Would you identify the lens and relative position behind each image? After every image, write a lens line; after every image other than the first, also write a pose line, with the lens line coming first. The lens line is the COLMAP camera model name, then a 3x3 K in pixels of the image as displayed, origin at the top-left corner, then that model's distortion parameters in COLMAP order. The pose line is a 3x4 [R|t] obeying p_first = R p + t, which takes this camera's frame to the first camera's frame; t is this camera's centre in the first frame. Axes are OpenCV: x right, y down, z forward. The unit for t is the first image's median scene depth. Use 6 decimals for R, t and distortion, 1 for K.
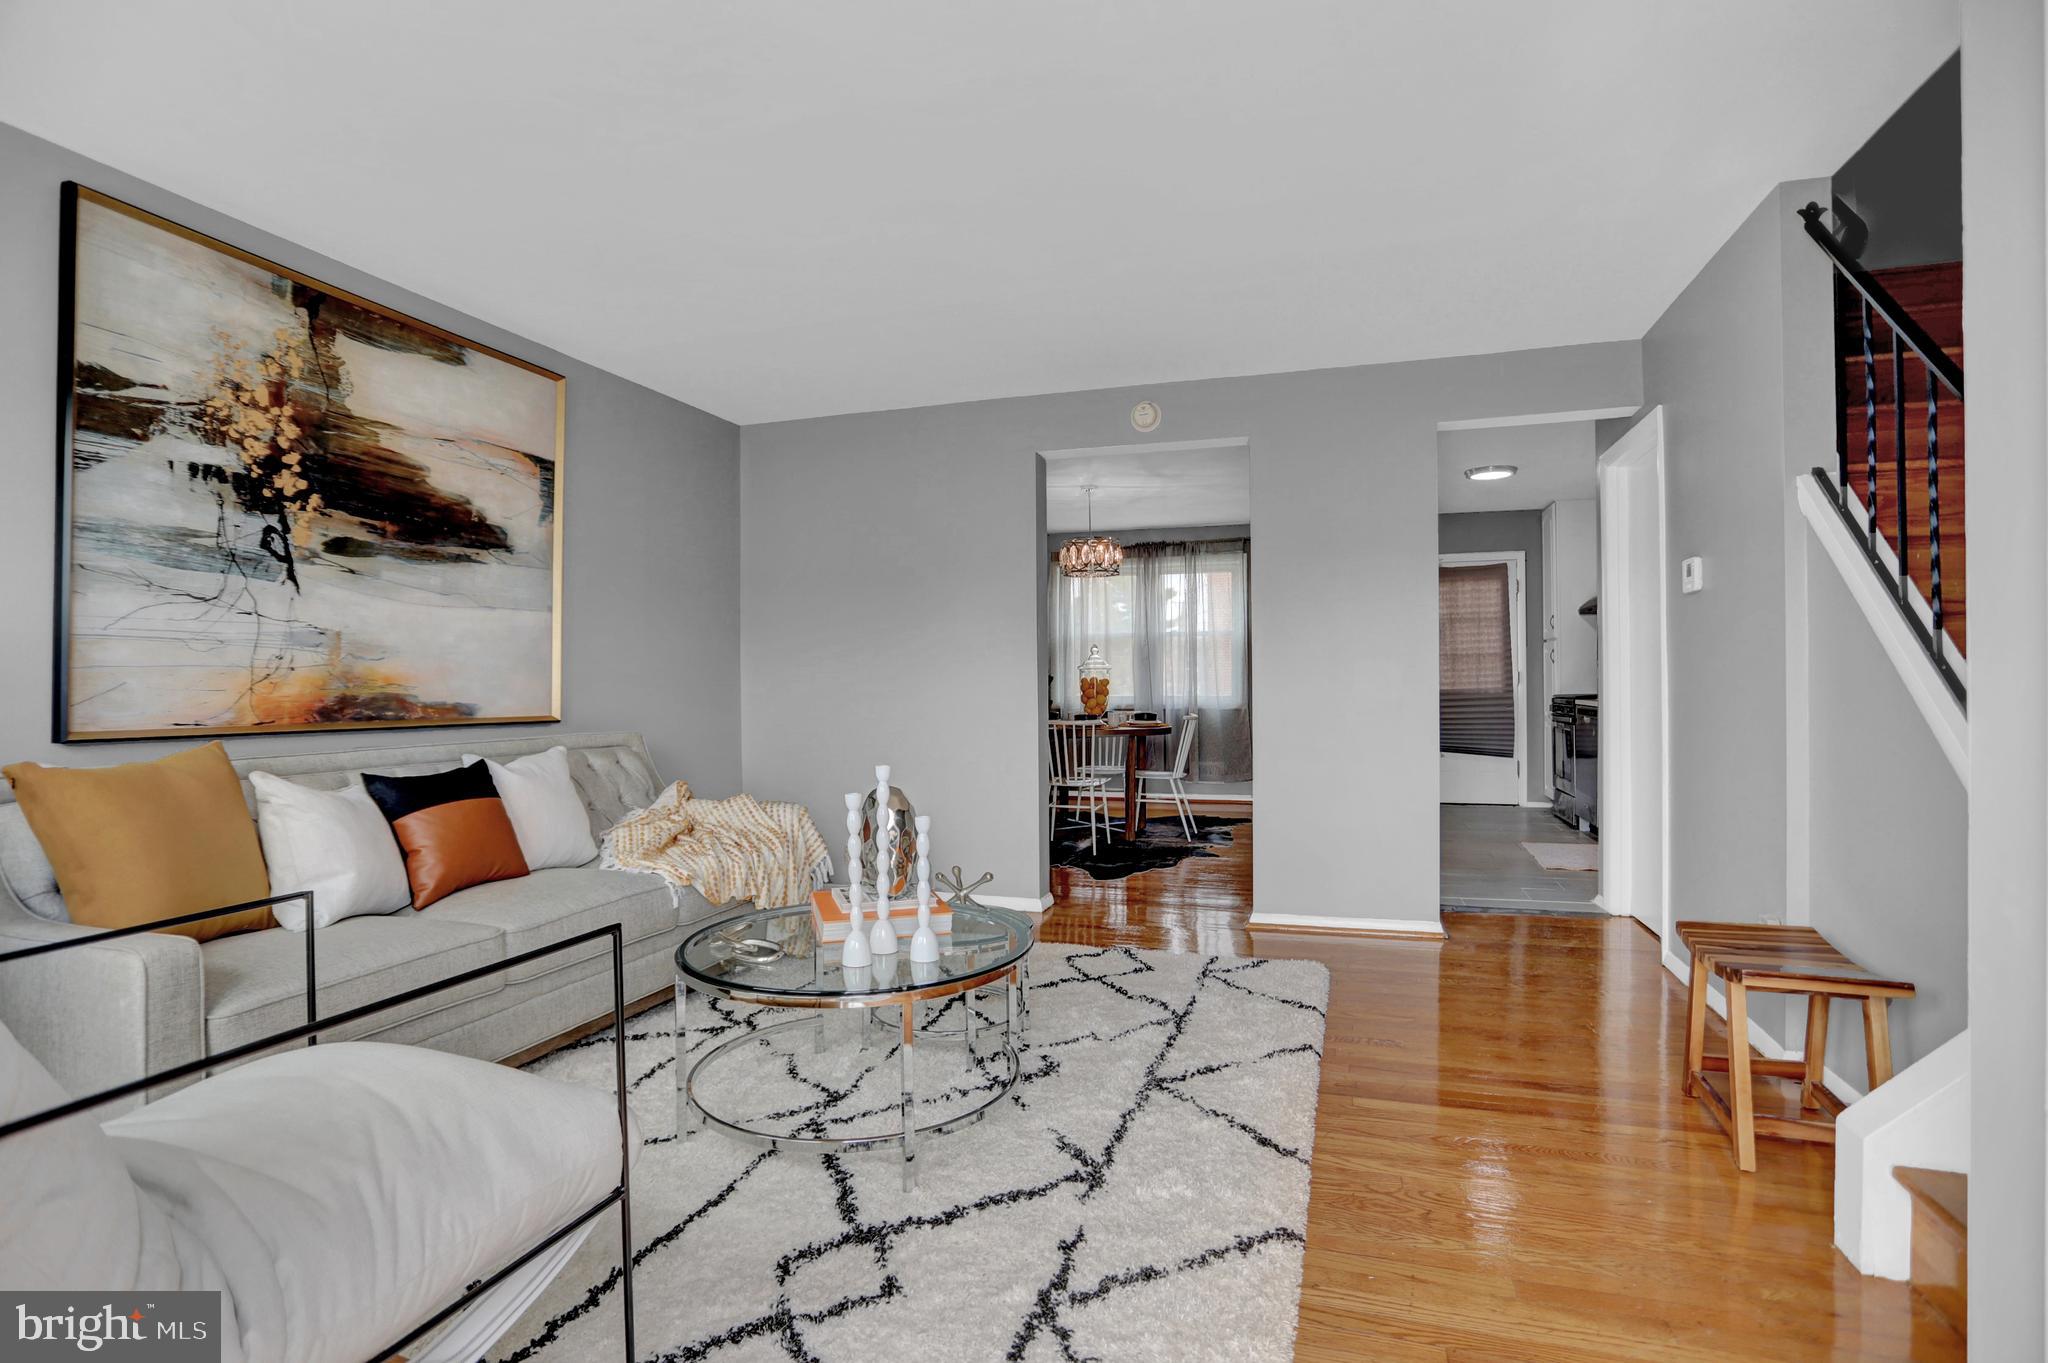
lens RADIAL K [[992.3, 0, 1046.0], [0, 992.3, 681.7], [0, 0, 1]] dist [-0.053149, 0.016400]
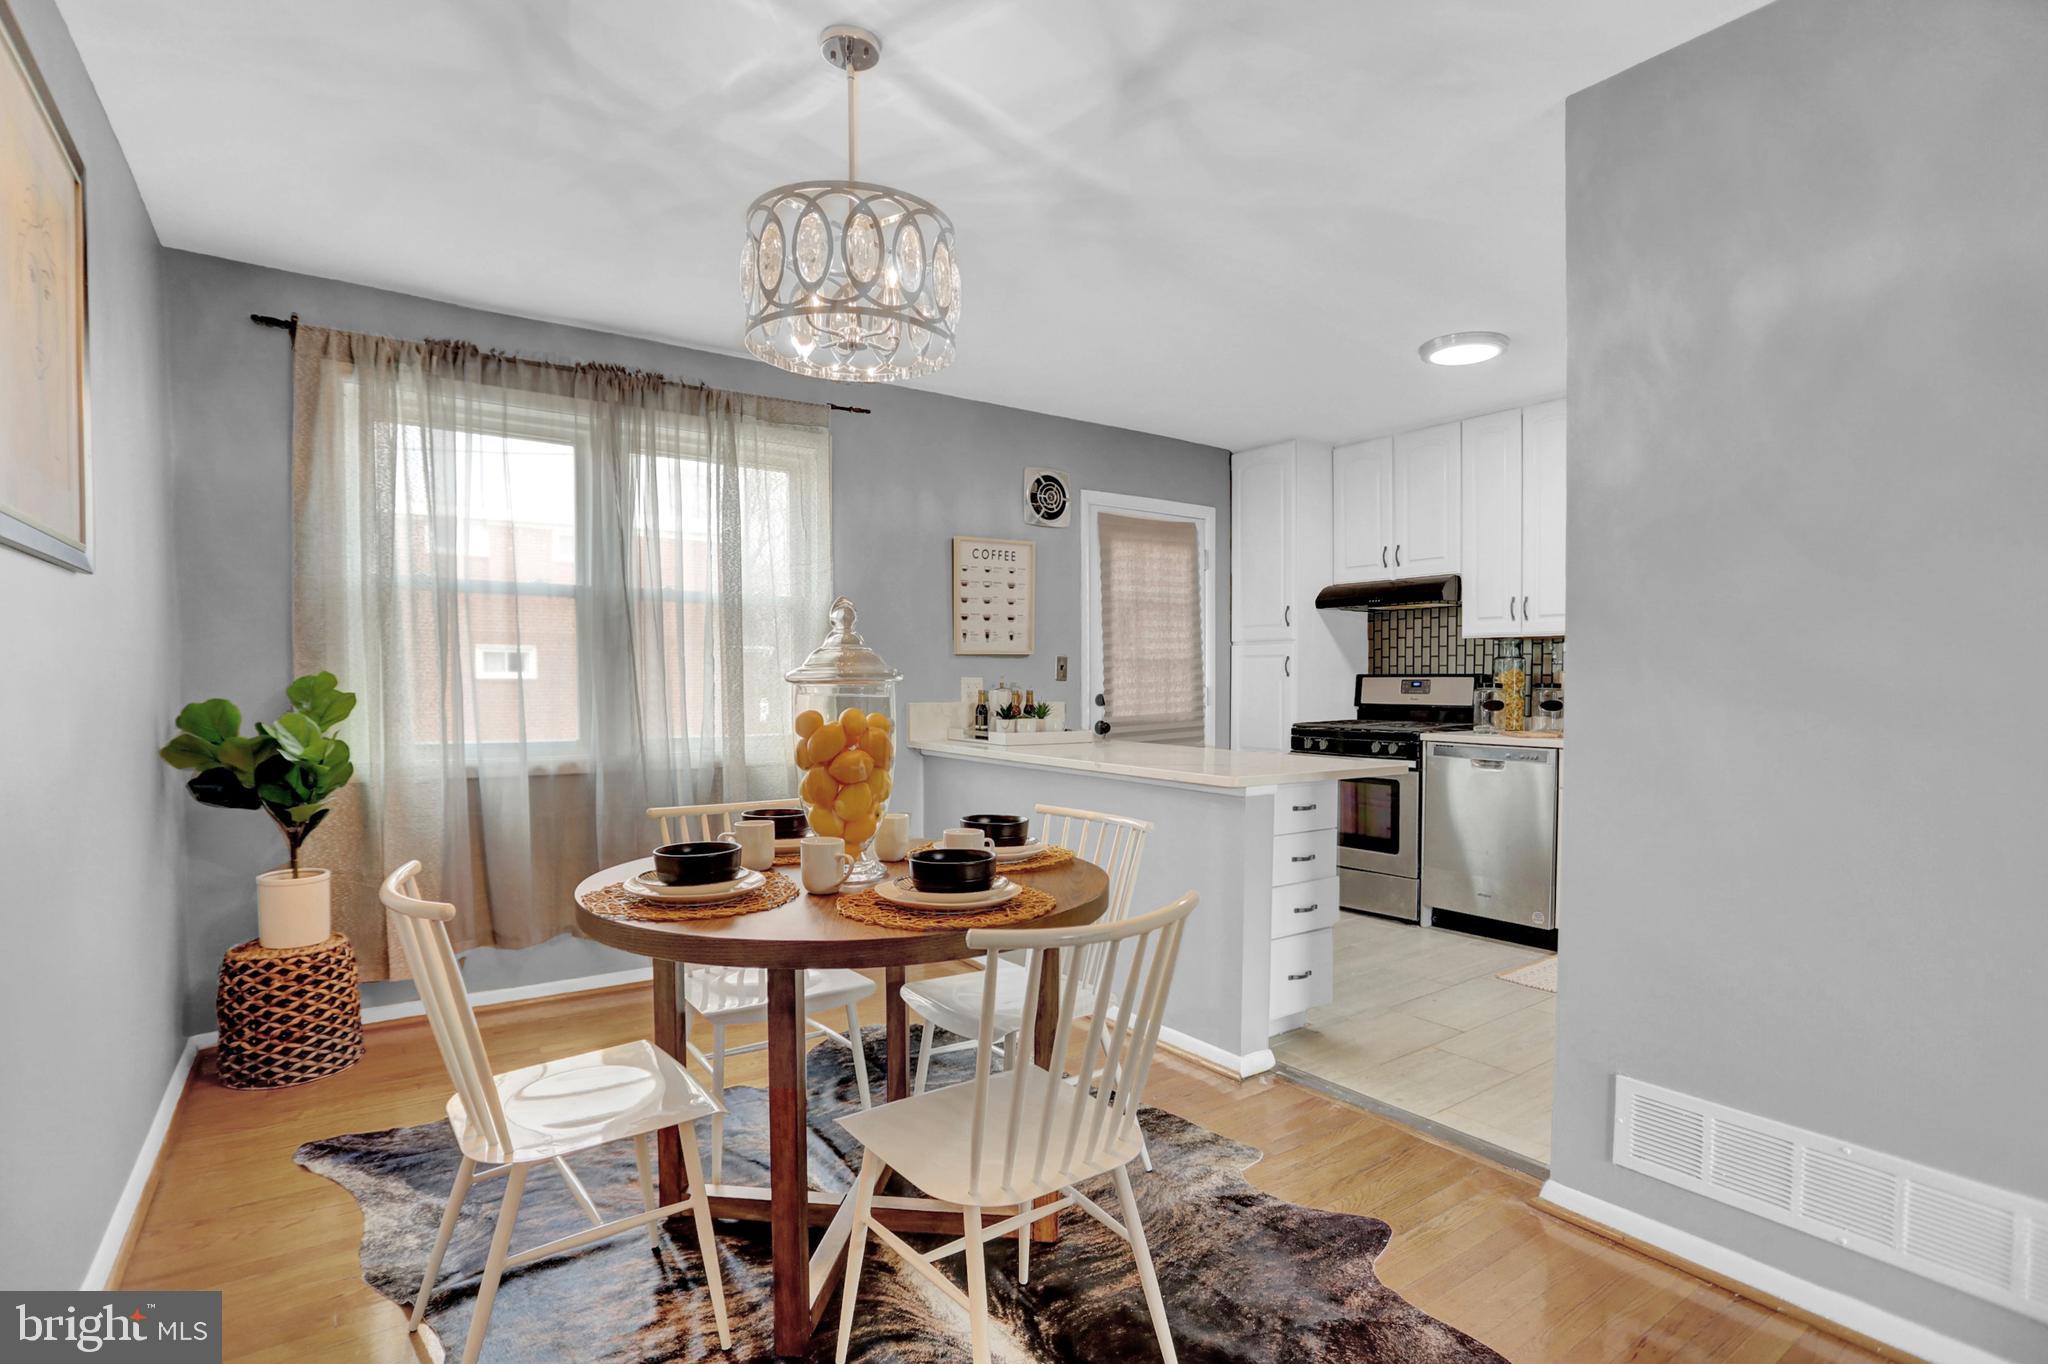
lens RADIAL K [[992.3, 0, 1061.1], [0, 992.3, 704.0], [0, 0, 1]] dist [-0.053149, 0.016400]
pose [[0.592955, -0.010384, 0.805169, -0.343243], [-0.004216, 0.999863, 0.016000, -0.025339], [-0.805224, -0.012882, 0.592830, 1.811298]]
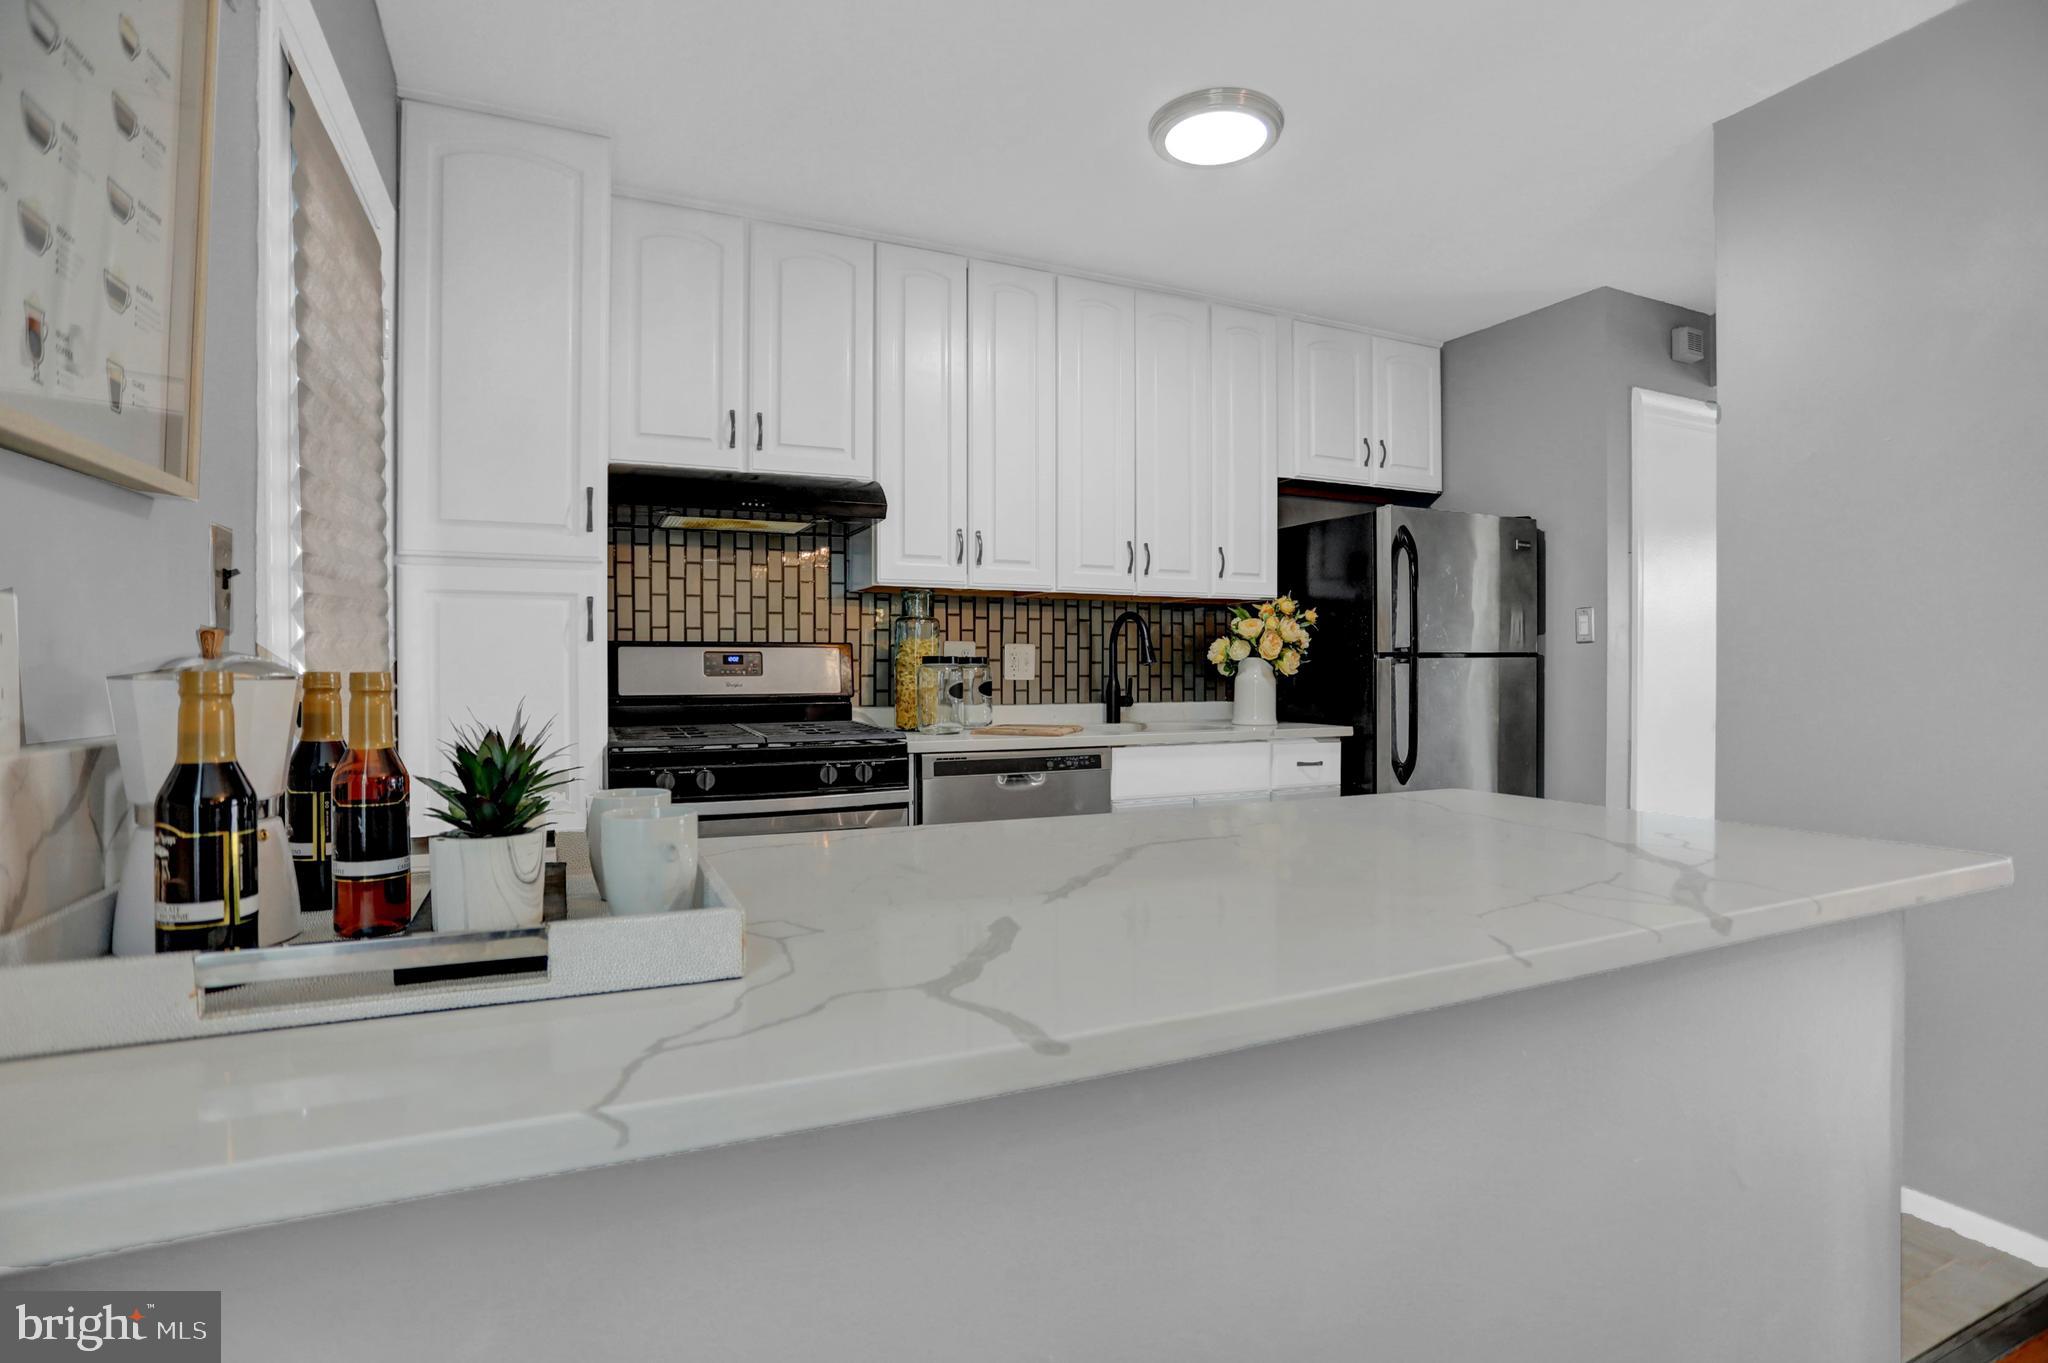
lens RADIAL K [[992.3, 0, 1021.6], [0, 992.3, 670.1], [0, 0, 1]] dist [-0.053149, 0.016400]
pose [[-0.657996, 0.003801, 0.753012, 0.475018], [0.006237, 0.999980, 0.000403, -0.022487], [-0.752996, 0.004962, -0.658007, 2.787754]]
